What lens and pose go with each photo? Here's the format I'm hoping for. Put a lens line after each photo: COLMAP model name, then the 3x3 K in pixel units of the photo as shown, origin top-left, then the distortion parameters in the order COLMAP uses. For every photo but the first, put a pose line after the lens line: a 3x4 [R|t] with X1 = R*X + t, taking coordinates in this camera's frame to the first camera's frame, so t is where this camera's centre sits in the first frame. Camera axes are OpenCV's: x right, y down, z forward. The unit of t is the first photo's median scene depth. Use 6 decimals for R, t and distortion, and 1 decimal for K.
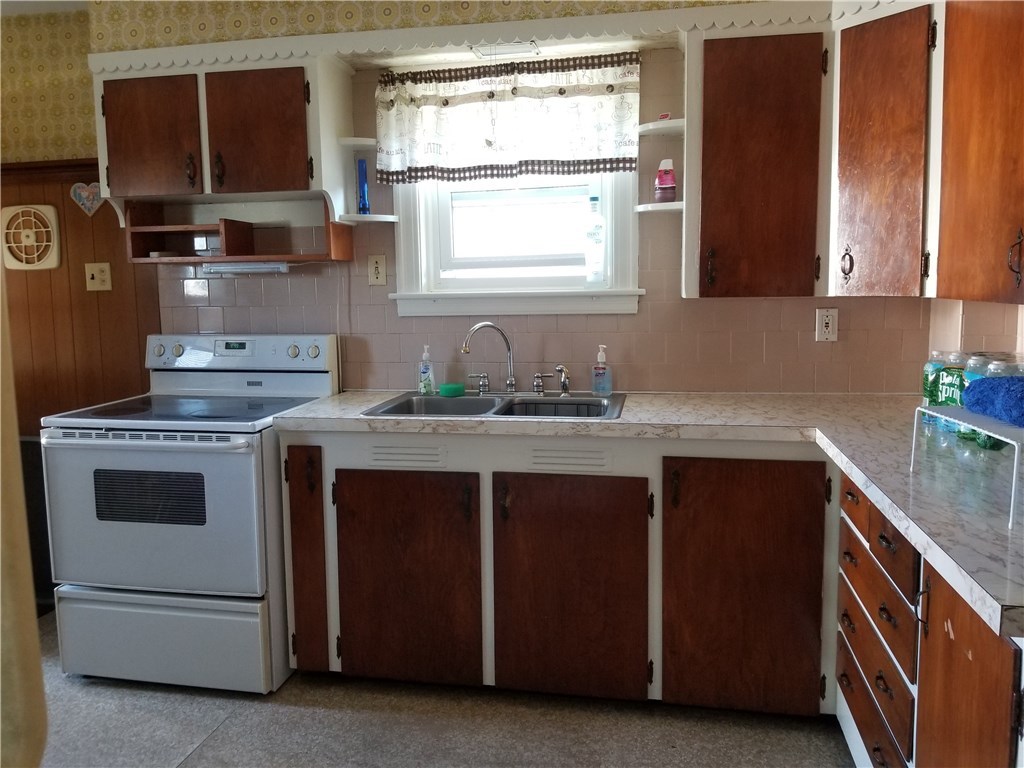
lens RADIAL K [[805.7, 0, 514.1], [0, 805.7, 366.0], [0, 0, 1]] dist [0.137929, -0.273576]
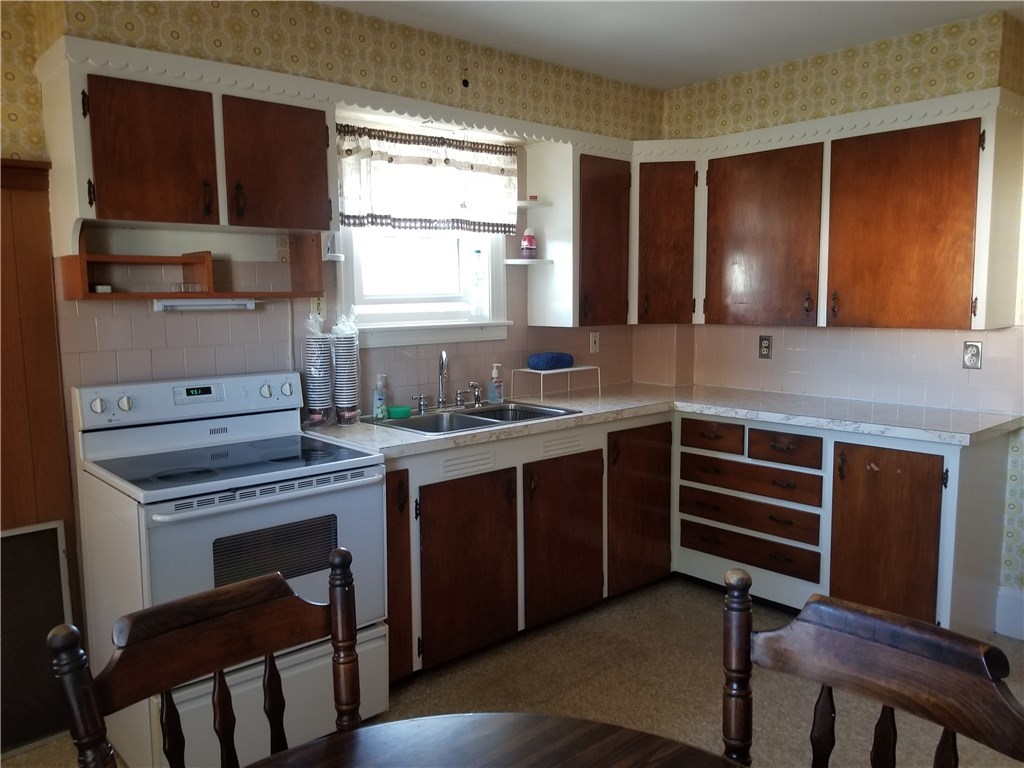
lens RADIAL K [[778.3, 0, 512.0], [0, 778.3, 384.0], [0, 0, 1]] dist [0.125331, -0.252582]
pose [[0.607210, -0.081288, 0.790372, -0.902158], [0.084633, 0.995711, 0.037388, -0.039852], [-0.790021, 0.044189, 0.611485, 0.216400]]
